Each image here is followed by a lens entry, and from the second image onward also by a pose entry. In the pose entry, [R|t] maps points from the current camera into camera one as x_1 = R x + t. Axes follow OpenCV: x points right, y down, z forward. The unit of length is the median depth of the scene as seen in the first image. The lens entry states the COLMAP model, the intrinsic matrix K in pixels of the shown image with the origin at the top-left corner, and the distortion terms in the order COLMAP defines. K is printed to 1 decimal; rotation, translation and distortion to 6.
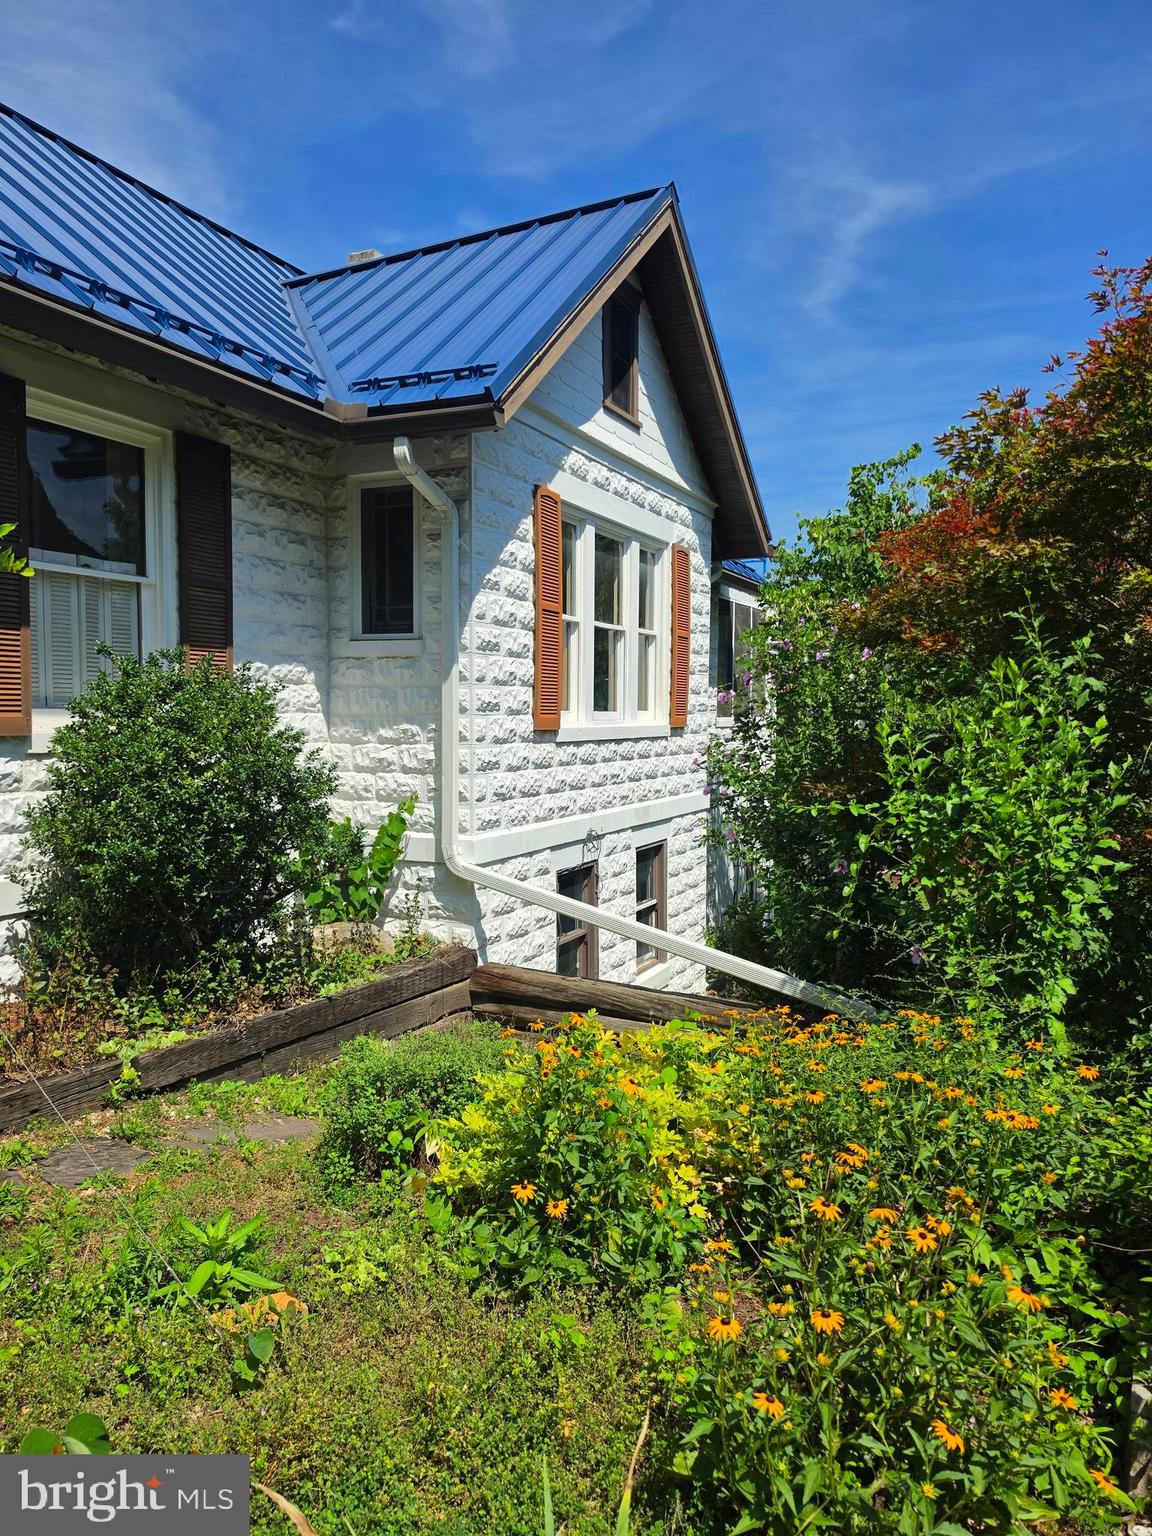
lens RADIAL K [[1067.1, 0, 533.4], [0, 1067.1, 770.5], [0, 0, 1]] dist [0.052724, -0.074113]
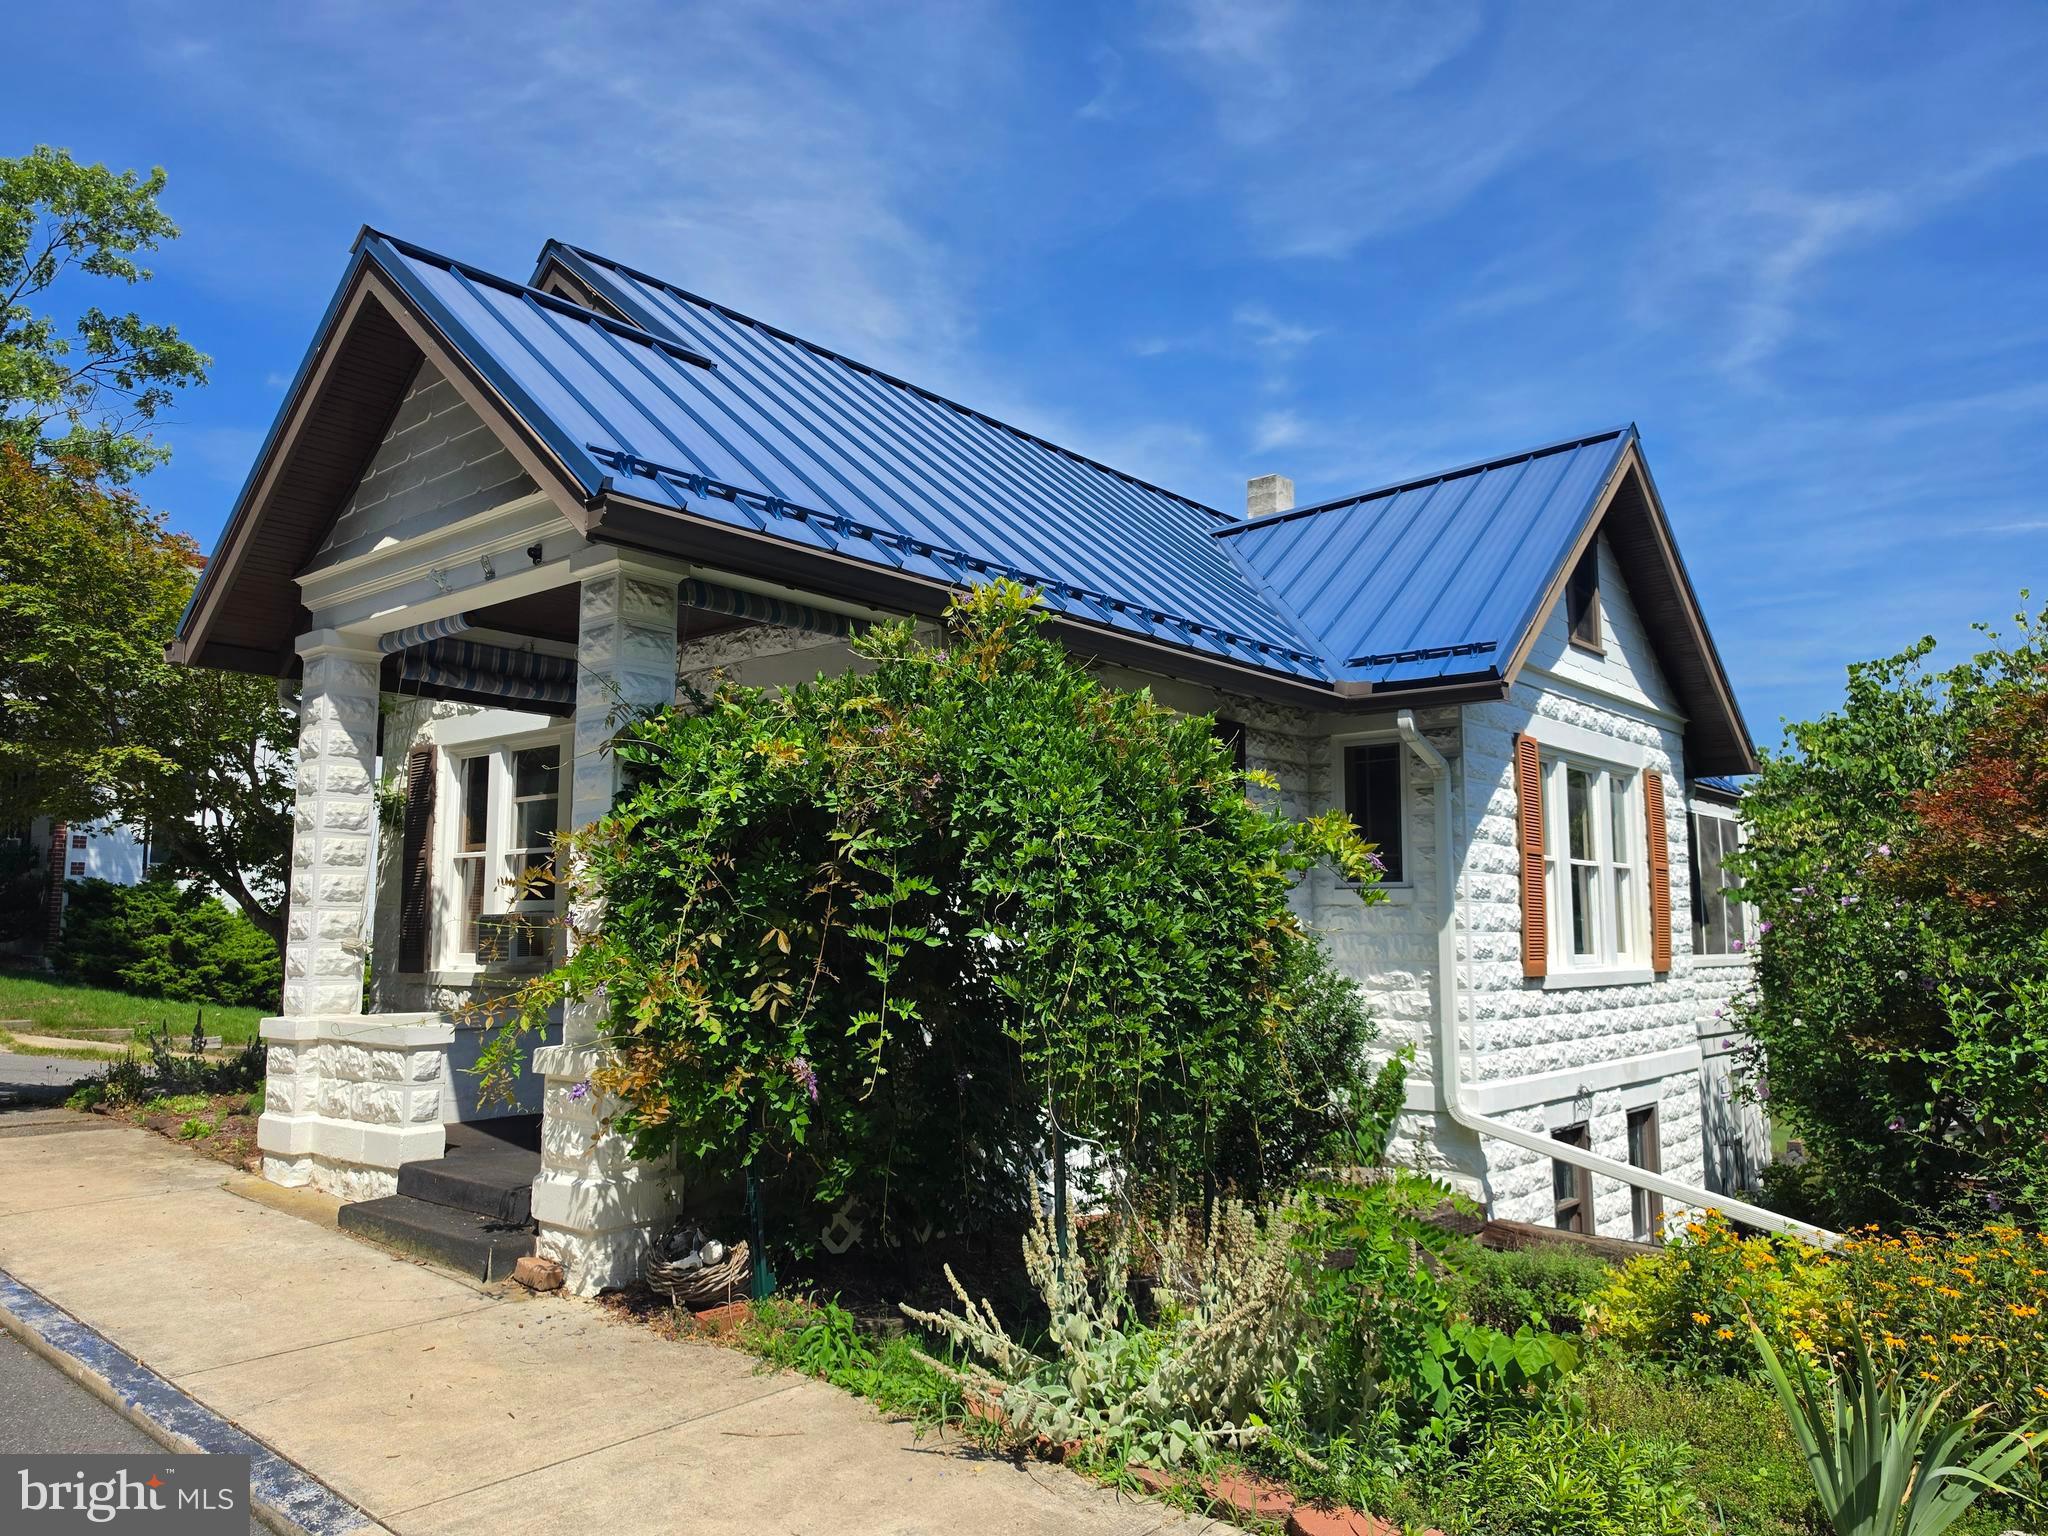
lens RADIAL K [[1422.8, 0, 987.5], [0, 1422.8, 767.8], [0, 0, 1]] dist [0.052724, -0.074113]
pose [[0.969771, -0.030126, -0.242152, -0.142467], [-0.011534, 0.985582, -0.168807, 0.000286], [0.243746, 0.166497, 0.955441, -0.375870]]
